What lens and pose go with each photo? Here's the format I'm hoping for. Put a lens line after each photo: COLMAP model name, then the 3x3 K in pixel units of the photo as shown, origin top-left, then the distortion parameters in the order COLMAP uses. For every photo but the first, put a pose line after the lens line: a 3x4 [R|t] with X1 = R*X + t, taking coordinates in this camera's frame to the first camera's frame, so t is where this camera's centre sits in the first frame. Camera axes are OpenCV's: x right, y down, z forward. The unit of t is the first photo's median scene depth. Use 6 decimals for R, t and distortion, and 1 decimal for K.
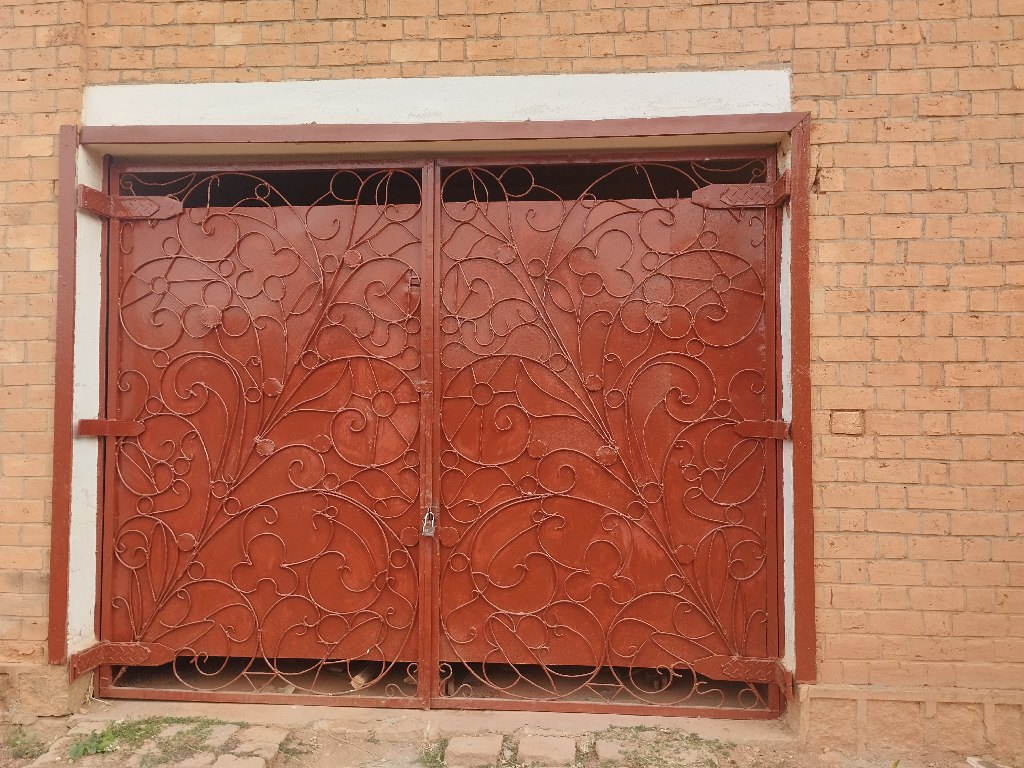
lens RADIAL K [[847.9, 0, 512.0], [0, 847.9, 384.0], [0, 0, 1]] dist [0.005071, 0.003342]
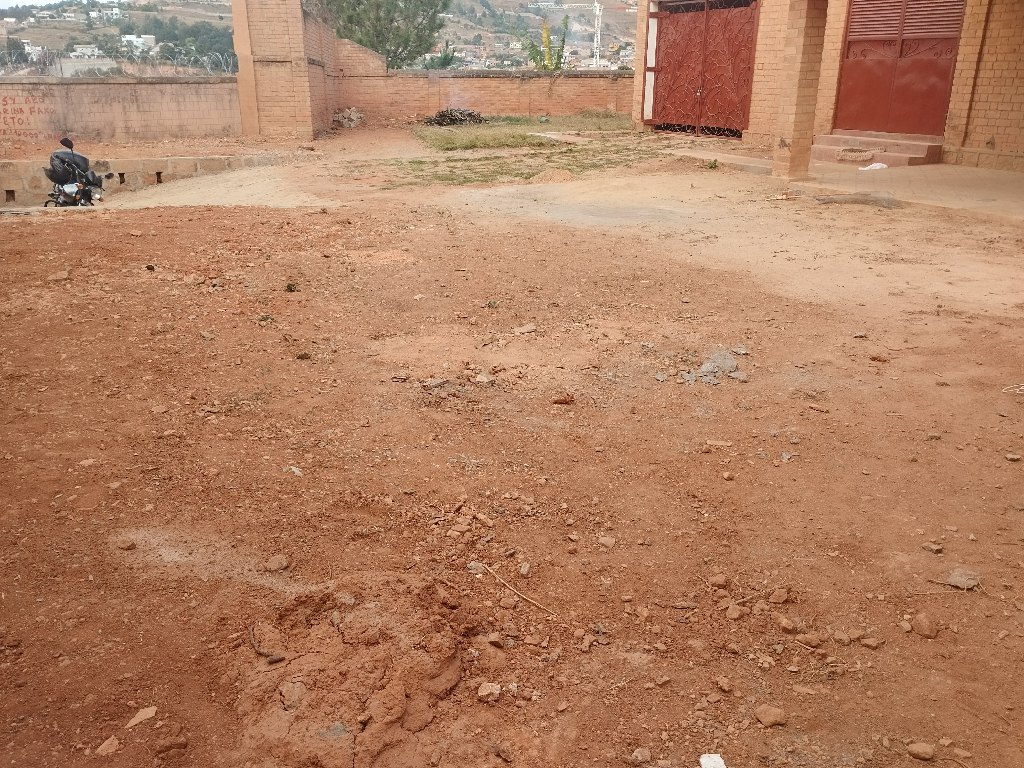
lens RADIAL K [[847.9, 0, 512.0], [0, 847.9, 384.0], [0, 0, 1]] dist [0.005071, 0.003342]
pose [[0.522114, 0.296913, -0.799524, 3.219234], [0.031629, 0.930060, 0.366044, -0.065784], [0.852289, -0.216405, 0.476206, -2.144694]]
